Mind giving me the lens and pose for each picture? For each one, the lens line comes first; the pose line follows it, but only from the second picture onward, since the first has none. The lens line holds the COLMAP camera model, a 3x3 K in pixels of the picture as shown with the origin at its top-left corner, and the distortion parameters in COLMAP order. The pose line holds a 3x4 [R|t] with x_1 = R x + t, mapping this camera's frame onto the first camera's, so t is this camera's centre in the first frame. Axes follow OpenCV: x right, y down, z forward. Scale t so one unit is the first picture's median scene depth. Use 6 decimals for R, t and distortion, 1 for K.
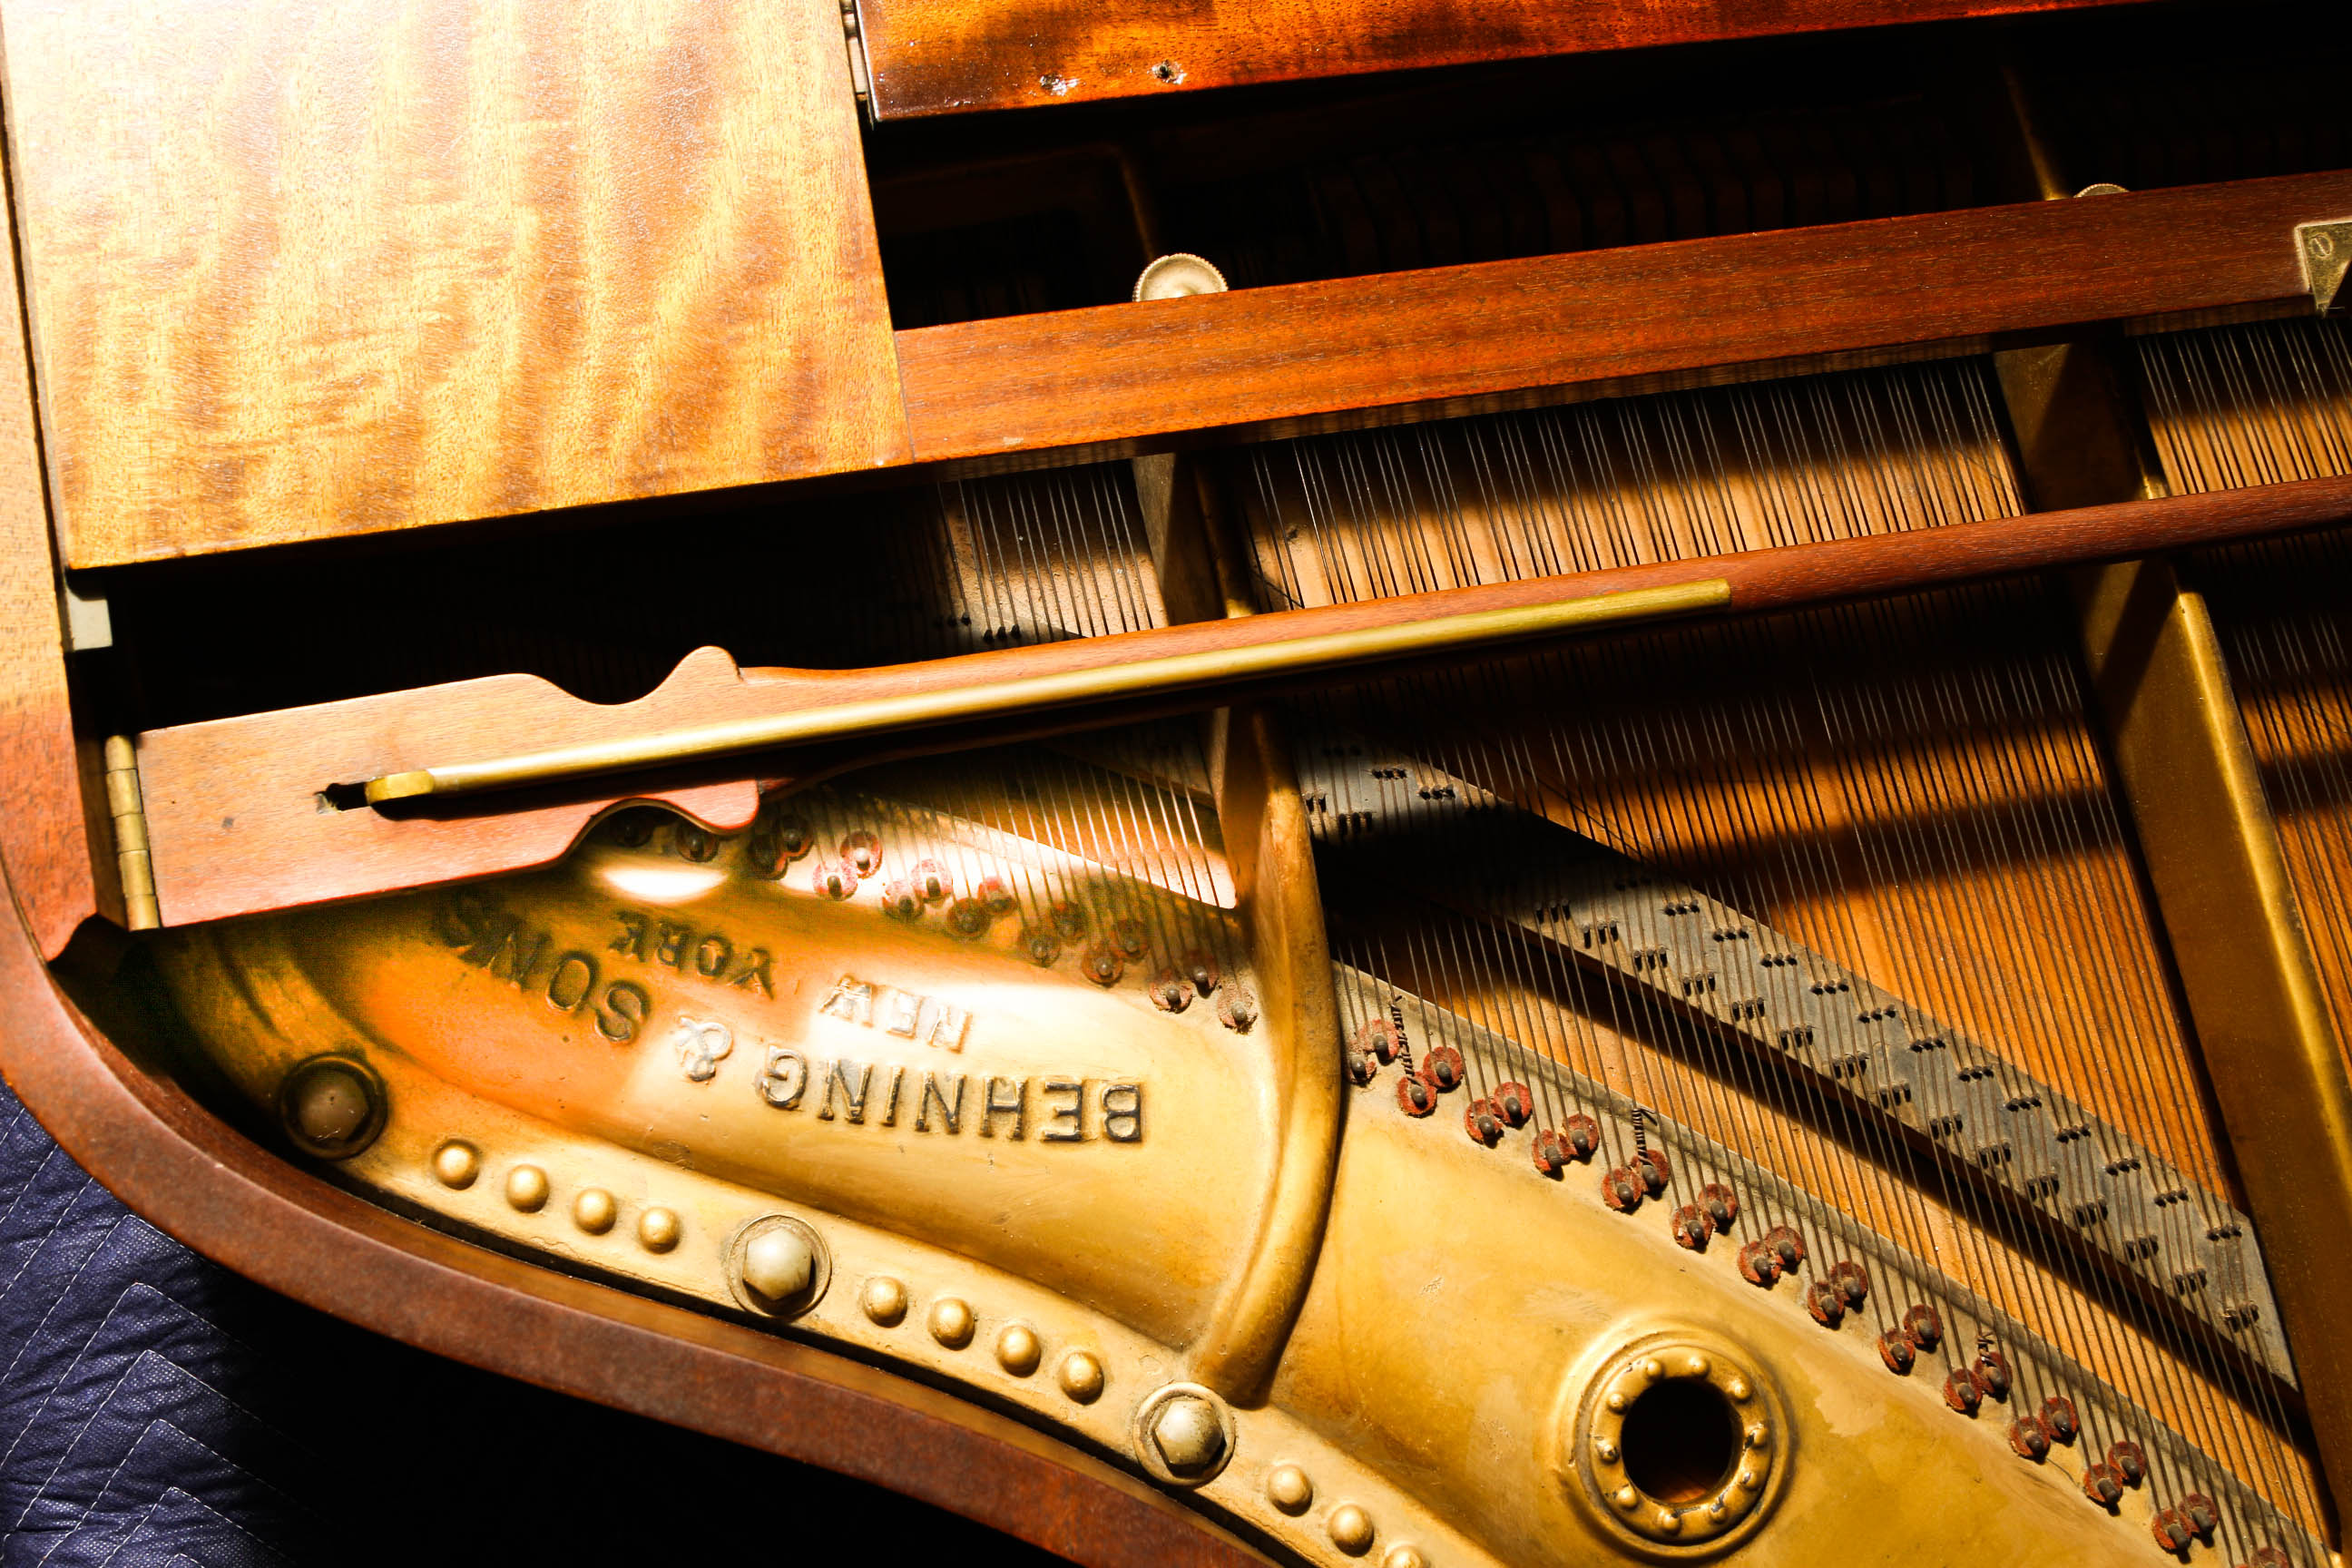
lens RADIAL K [[2907.4, 0, 1161.7], [0, 2907.4, 782.1], [0, 0, 1]] dist [-0.073155, 0.000000]
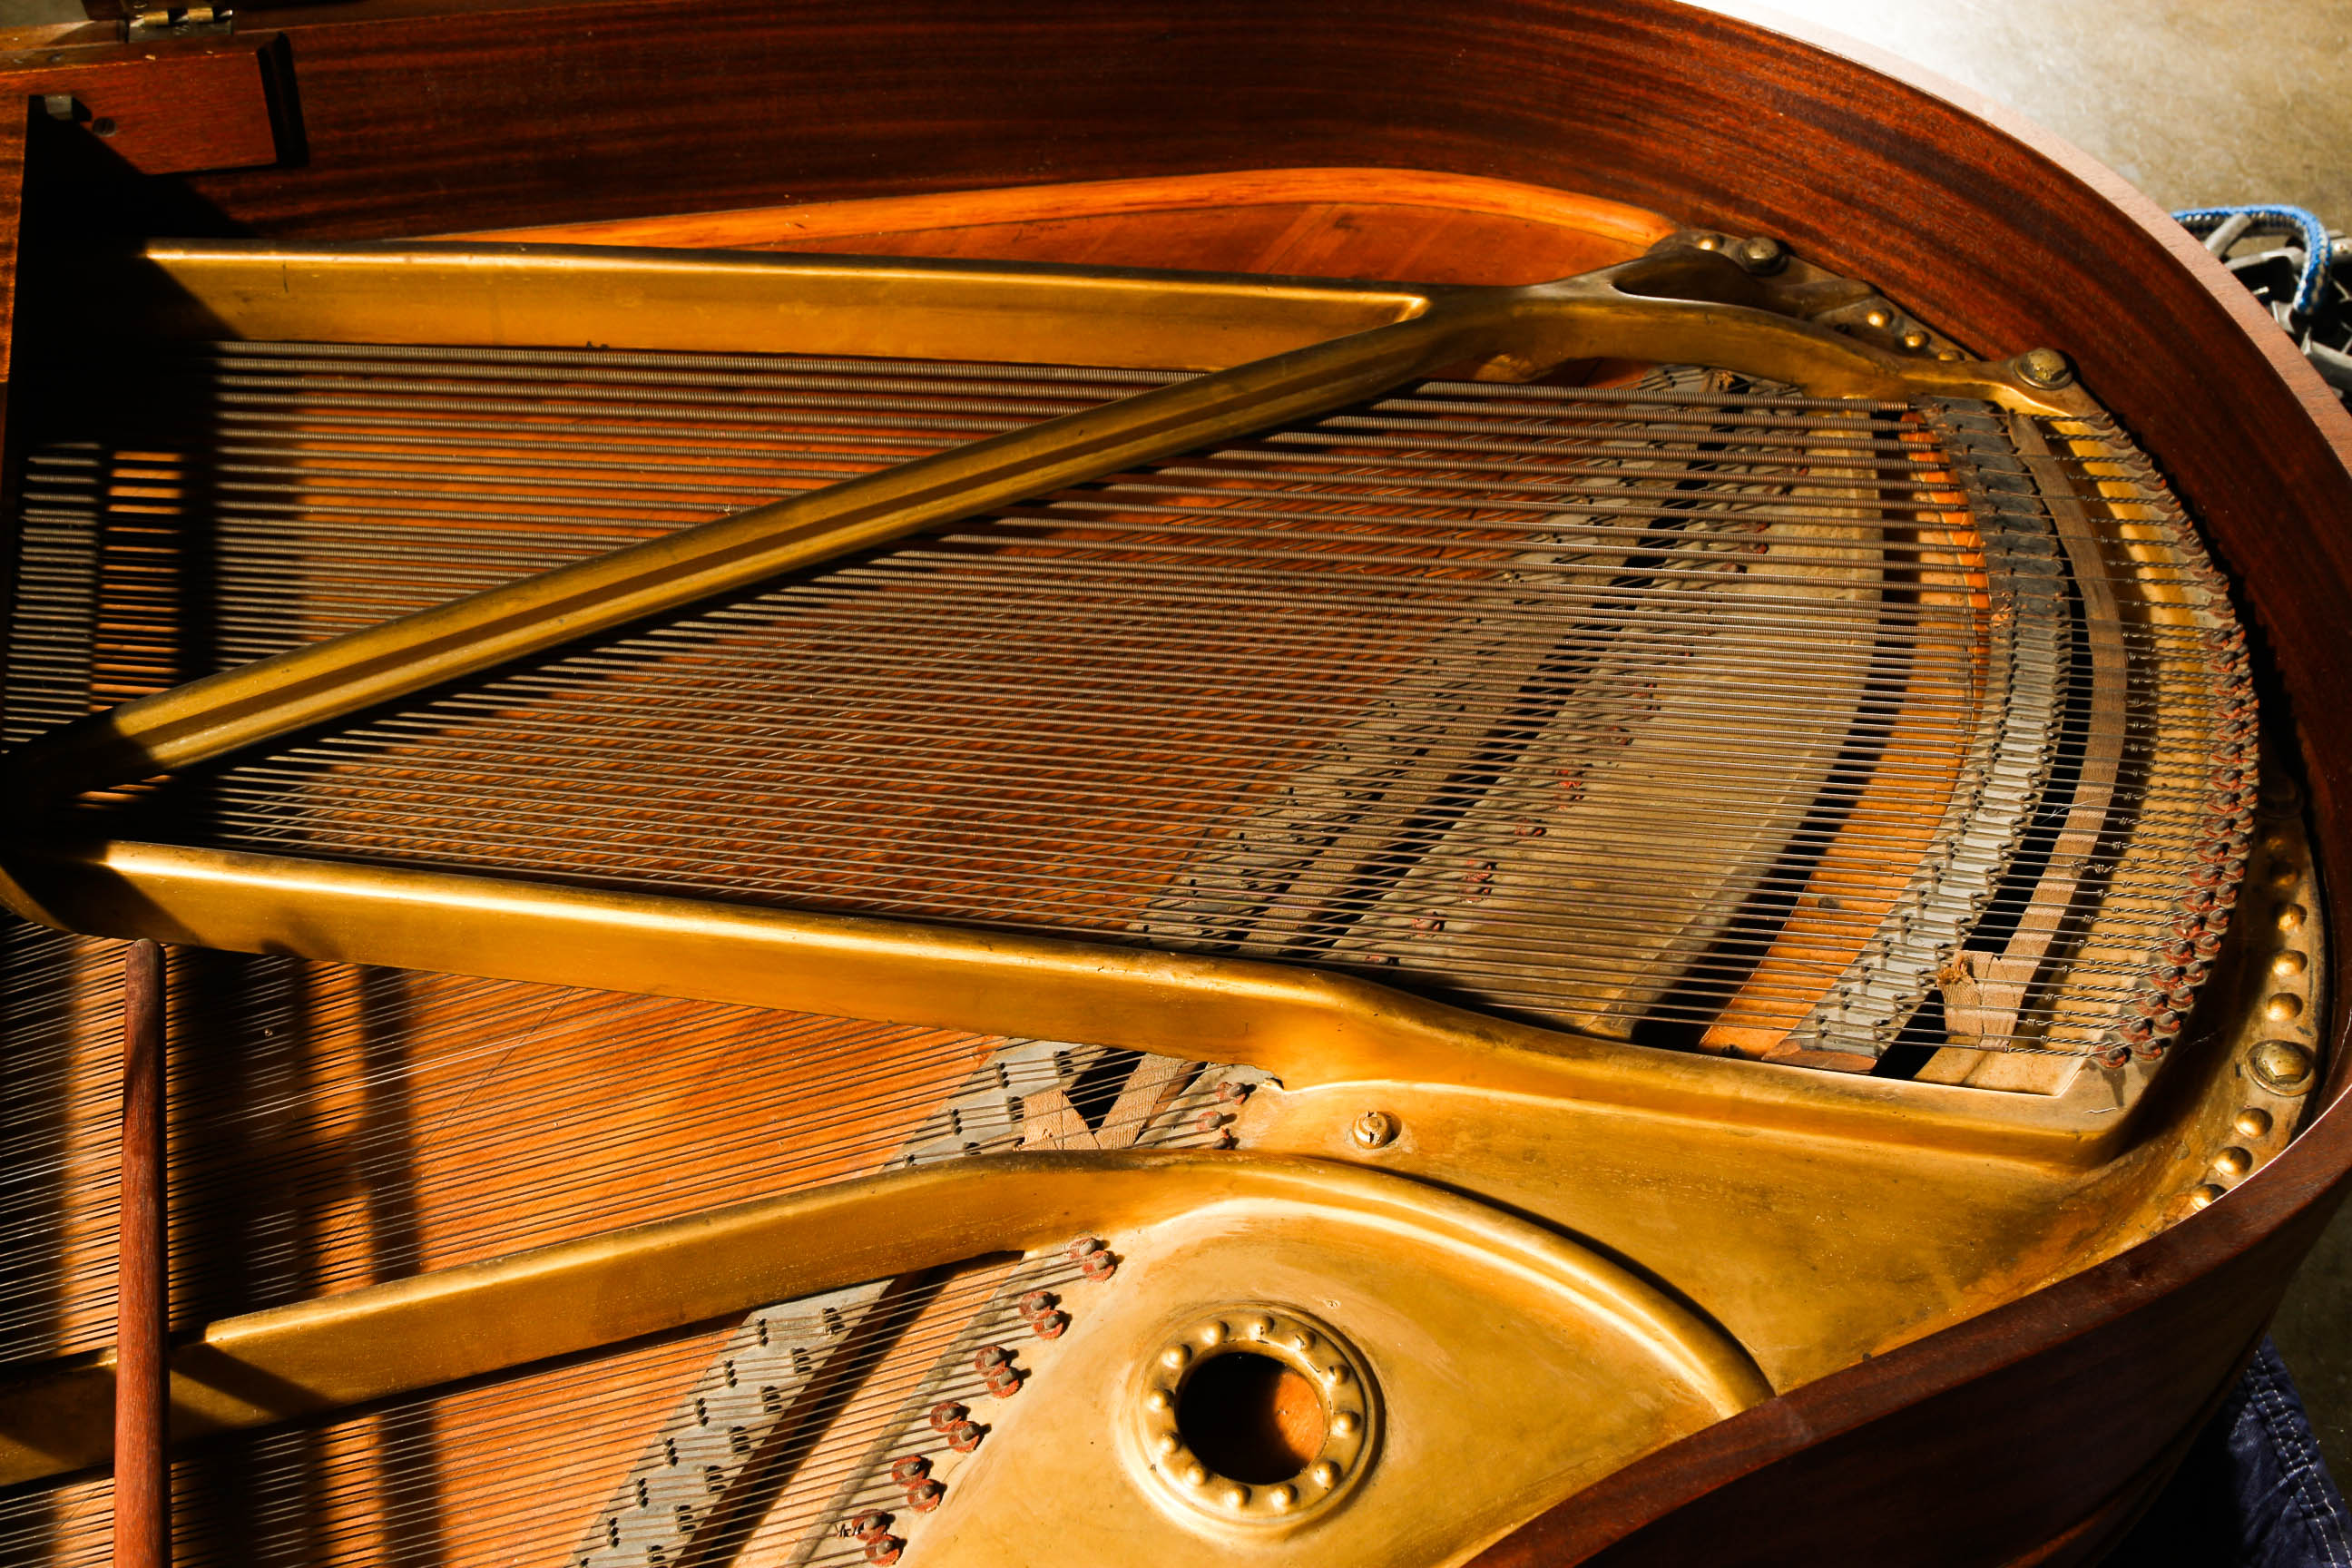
lens RADIAL K [[2907.4, 0, 1177.9], [0, 2907.4, 785.1], [0, 0, 1]] dist [-0.073155, 0.000000]
pose [[-0.034165, -0.854213, 0.518800, -0.071726], [0.976090, 0.082978, 0.200904, 0.065723], [-0.214664, 0.513260, 0.830954, -0.168331]]
